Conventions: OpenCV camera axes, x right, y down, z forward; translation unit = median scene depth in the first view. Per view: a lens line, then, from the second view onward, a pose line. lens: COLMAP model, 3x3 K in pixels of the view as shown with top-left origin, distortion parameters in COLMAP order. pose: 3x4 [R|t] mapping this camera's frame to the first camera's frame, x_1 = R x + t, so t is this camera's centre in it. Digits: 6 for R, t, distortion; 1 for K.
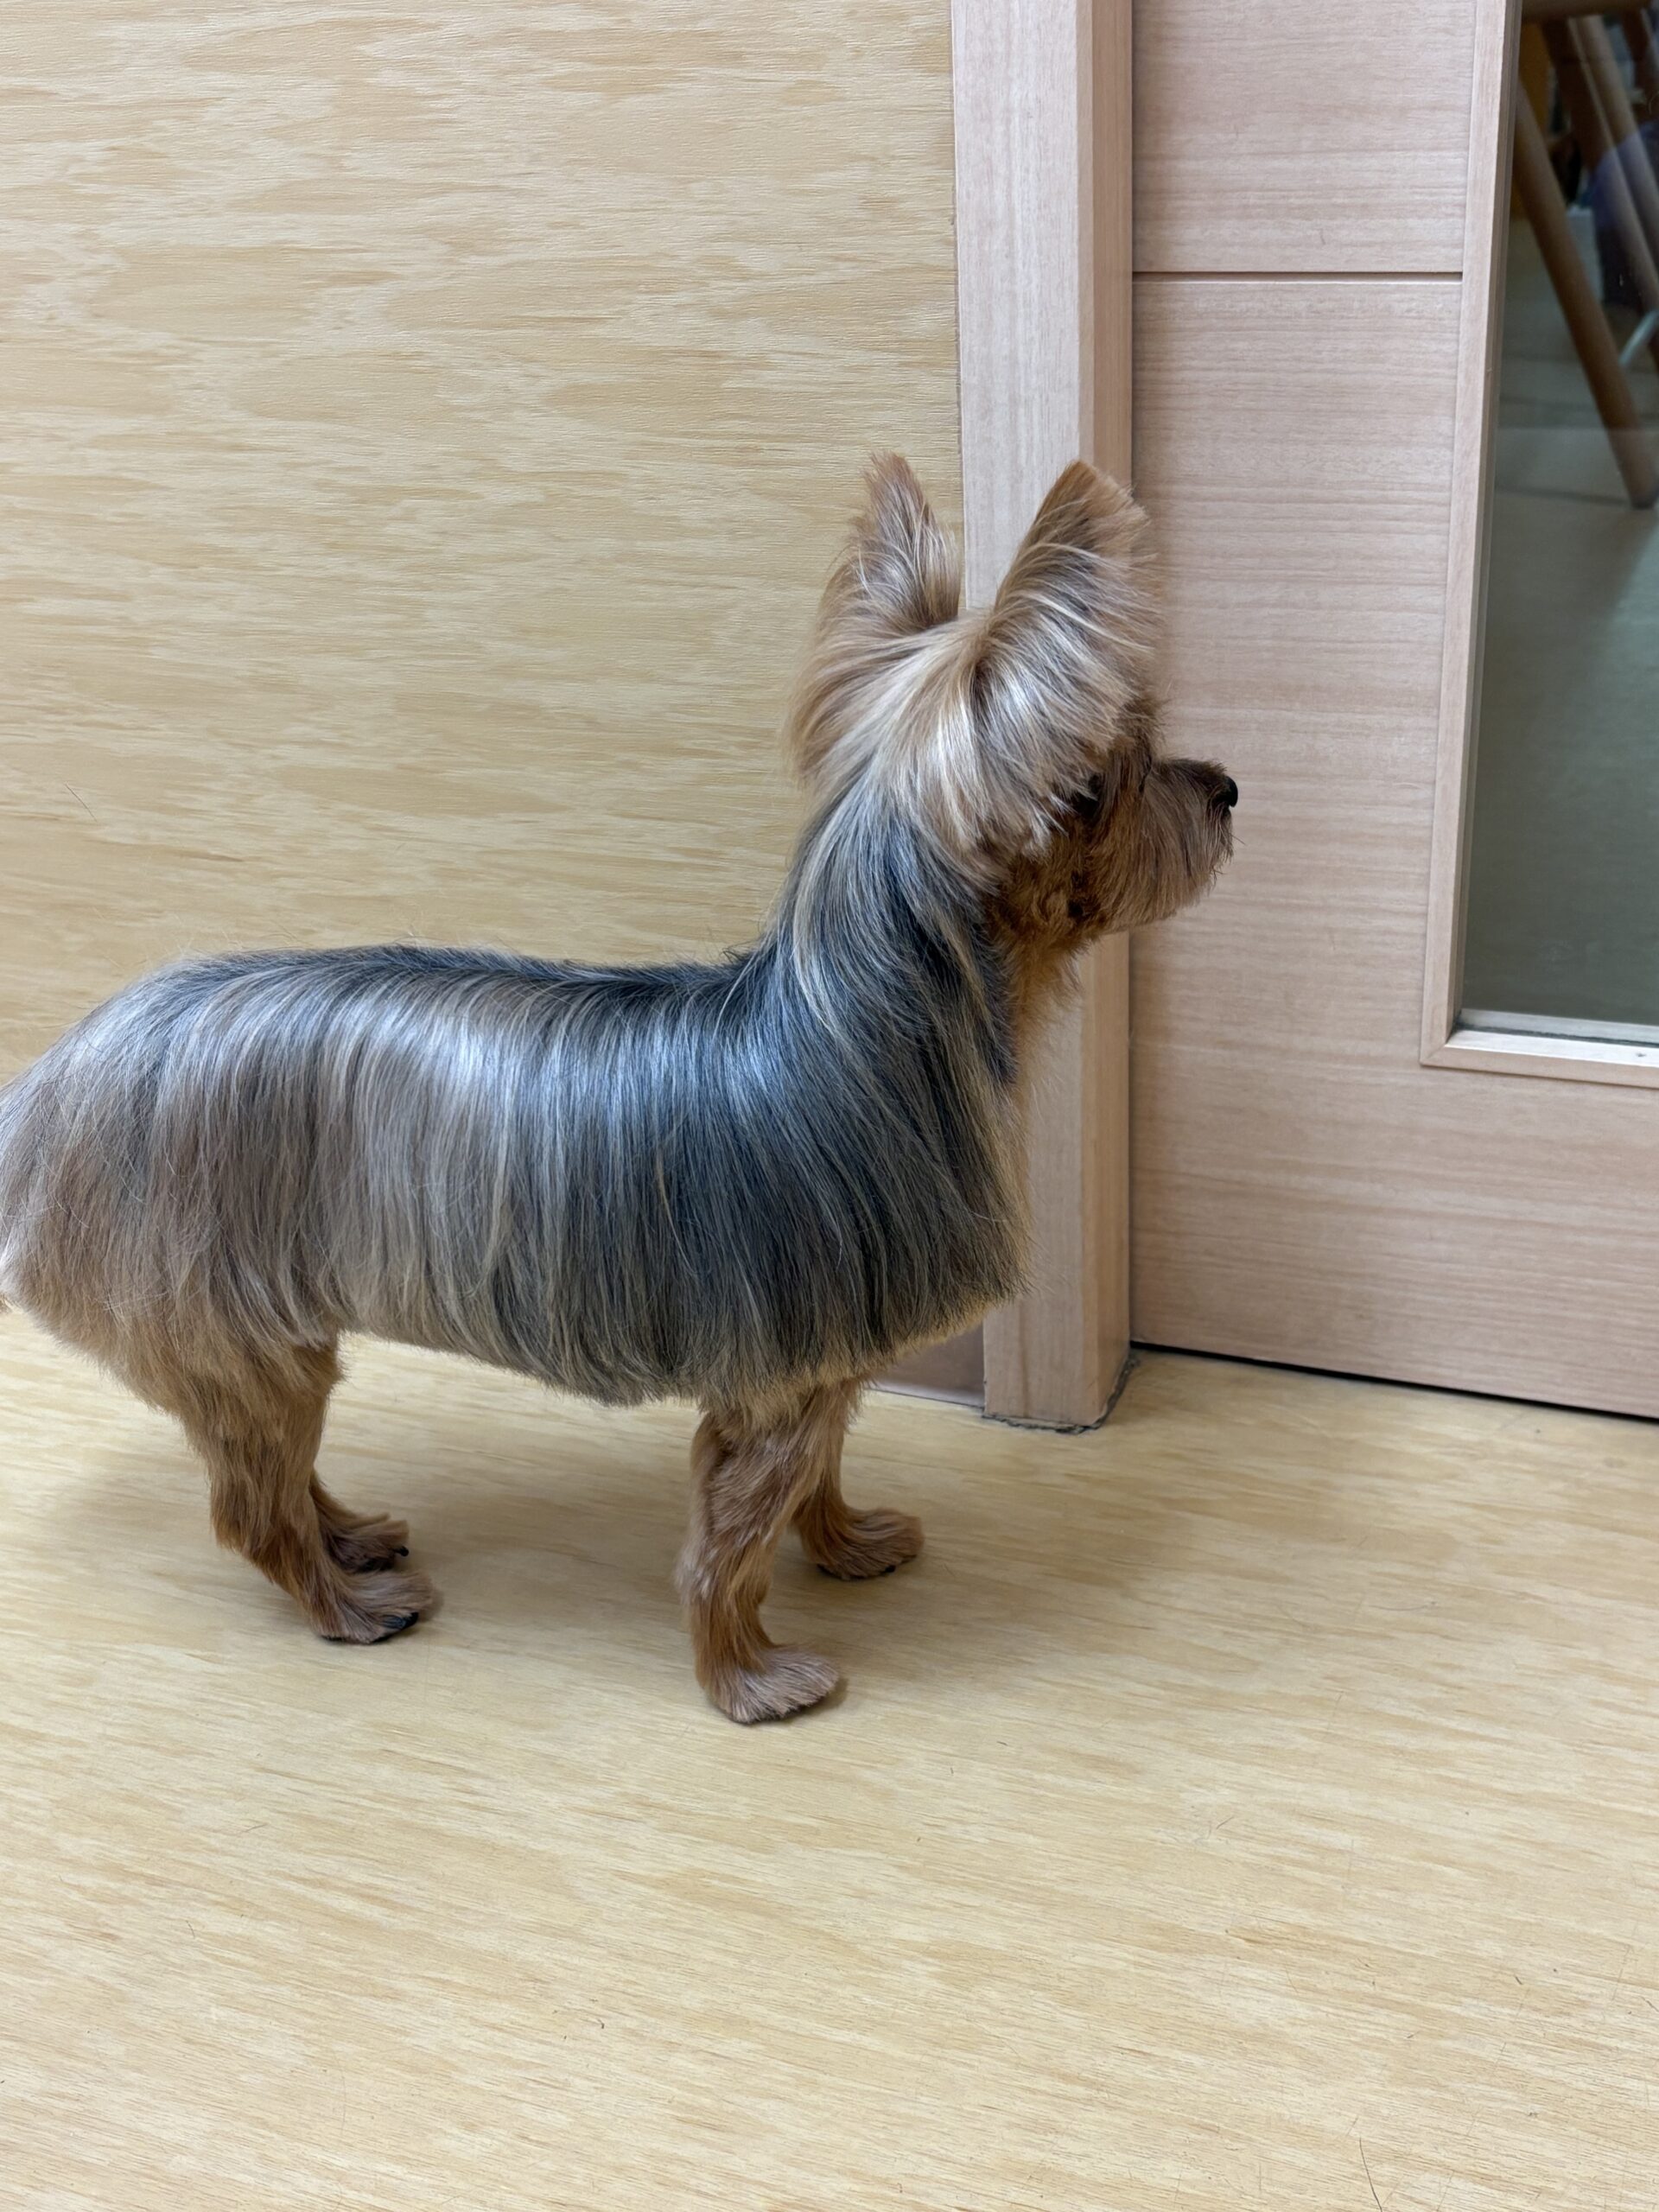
lens RADIAL K [[2729.6, 0, 816.3], [0, 2729.6, 1121.0], [0, 0, 1]] dist [0.051253, 0.000000]
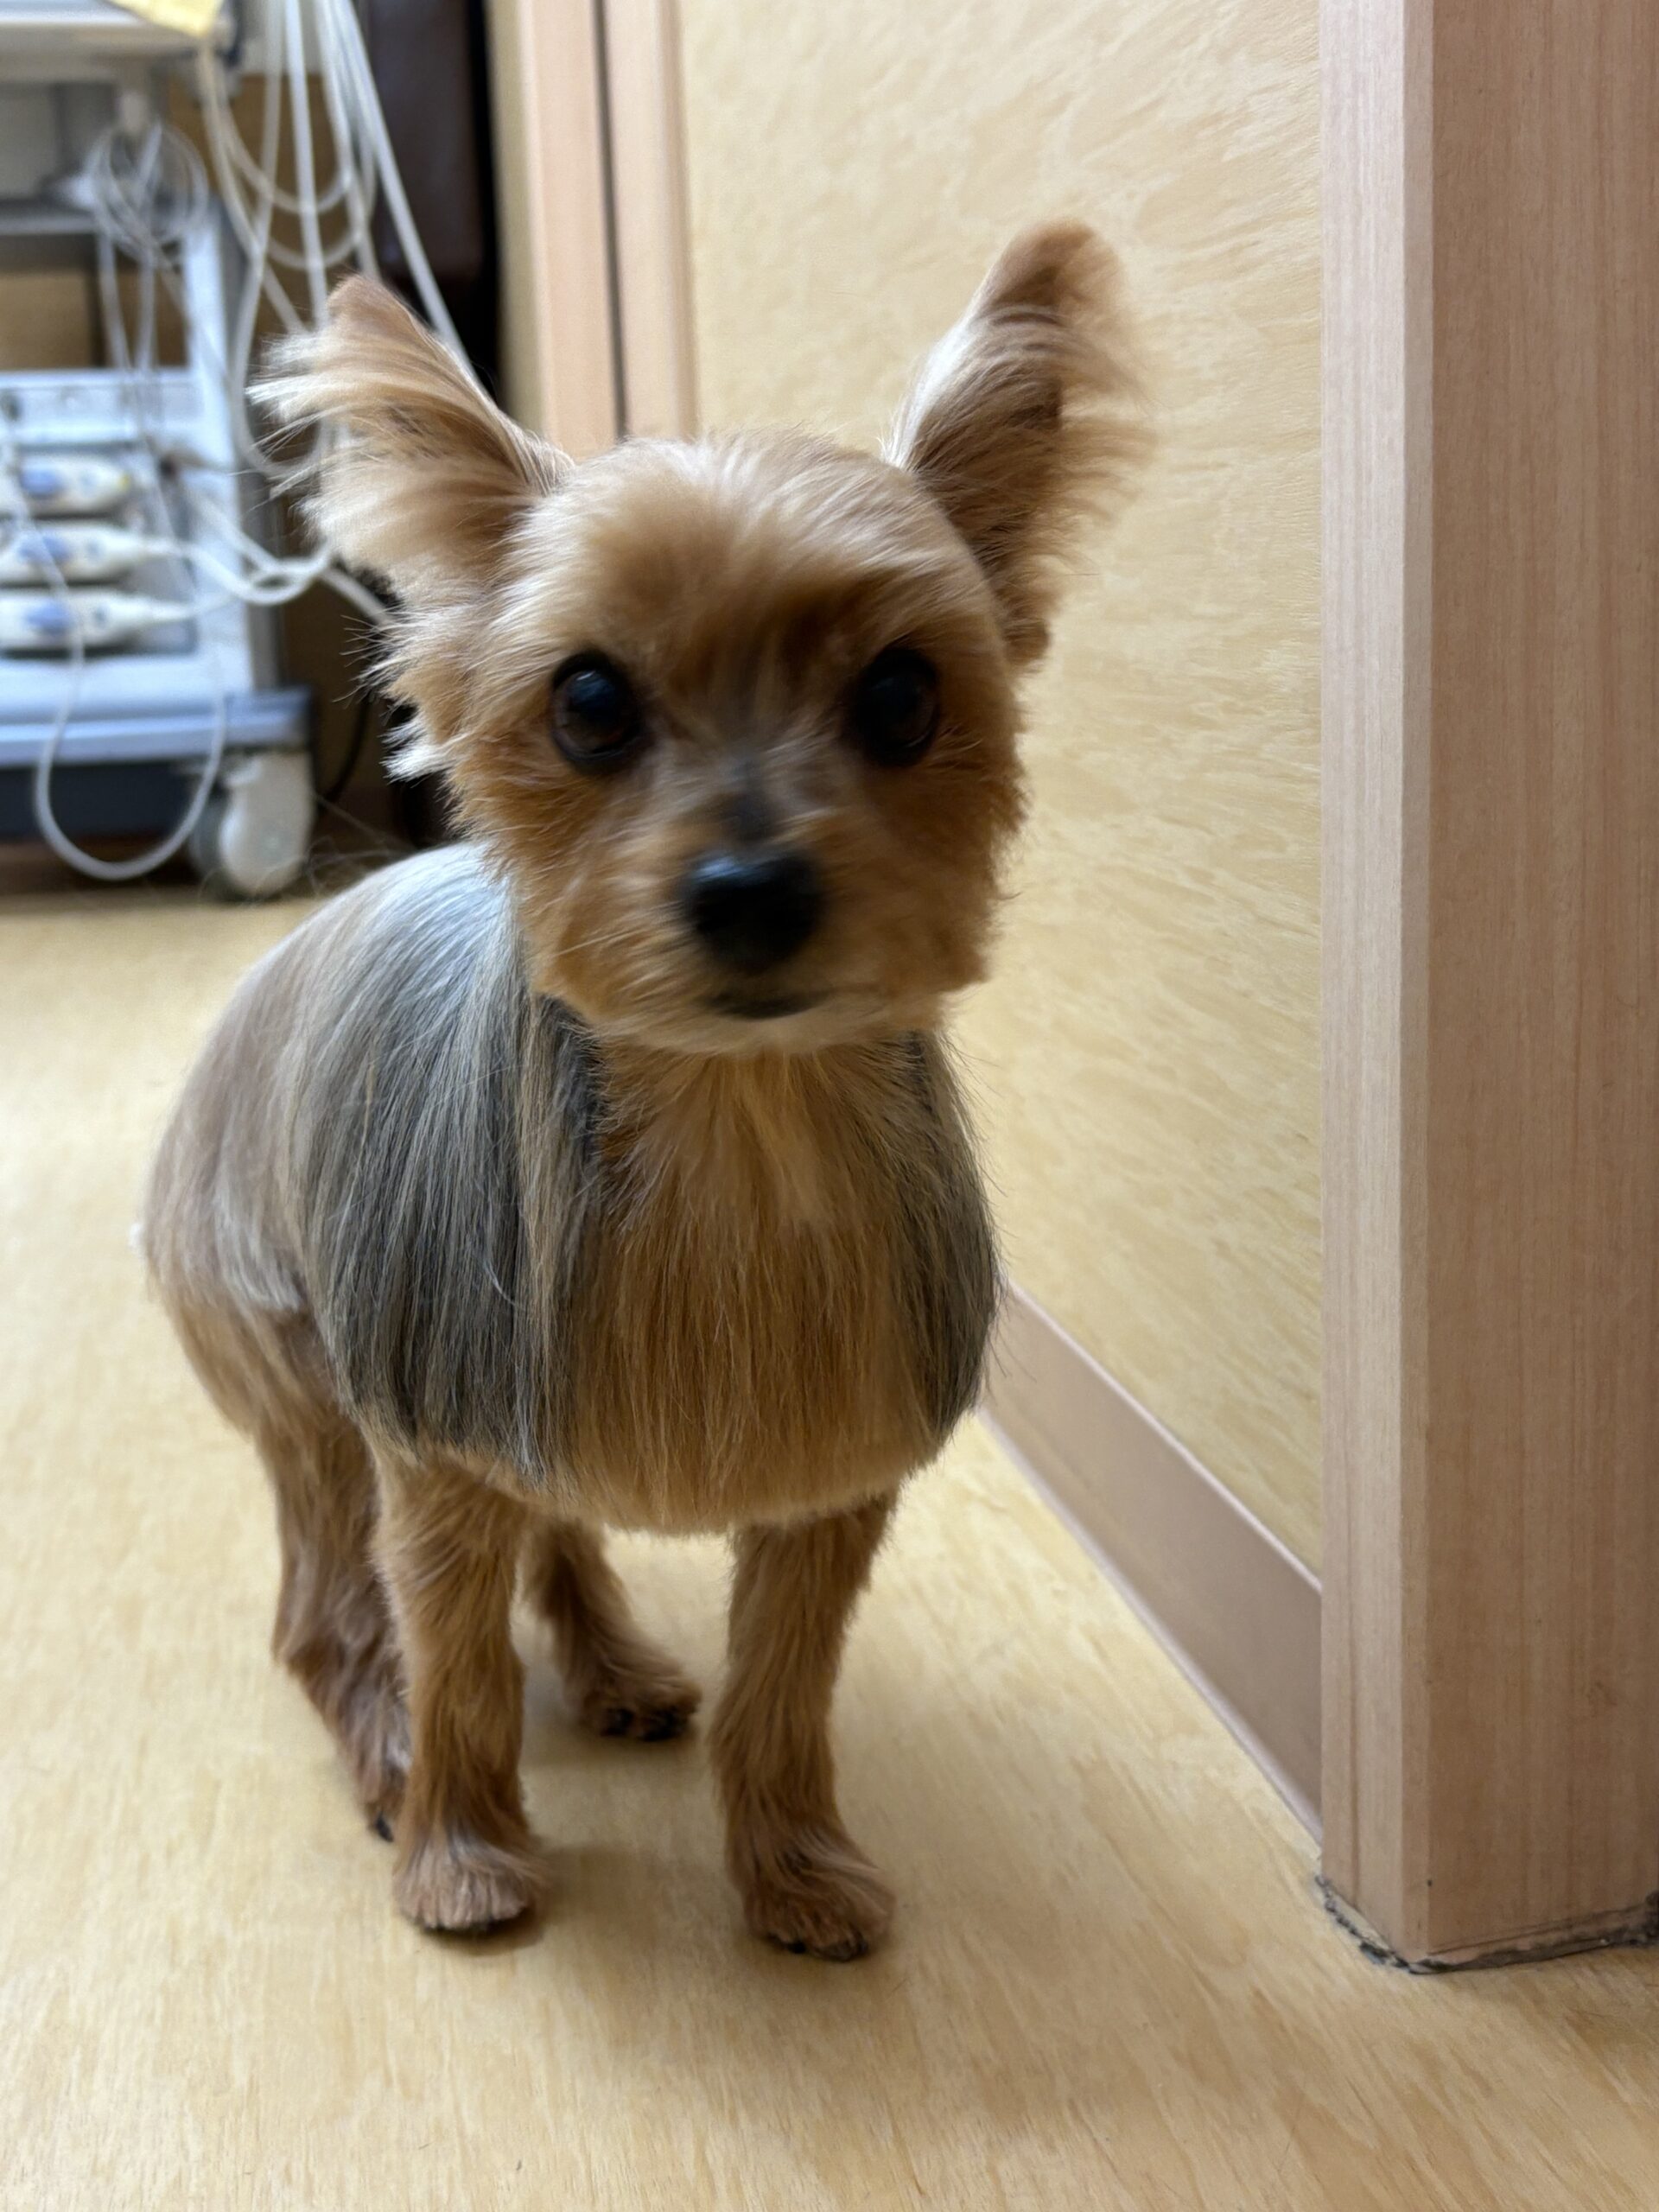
lens RADIAL K [[2729.6, 0, 825.9], [0, 2729.6, 1108.6], [0, 0, 1]] dist [0.051253, 0.000000]
pose [[0.505212, 0.182969, -0.843376, 0.514384], [-0.339334, 0.940666, 0.000803, -0.012761], [0.793482, 0.285780, 0.537323, 0.597771]]
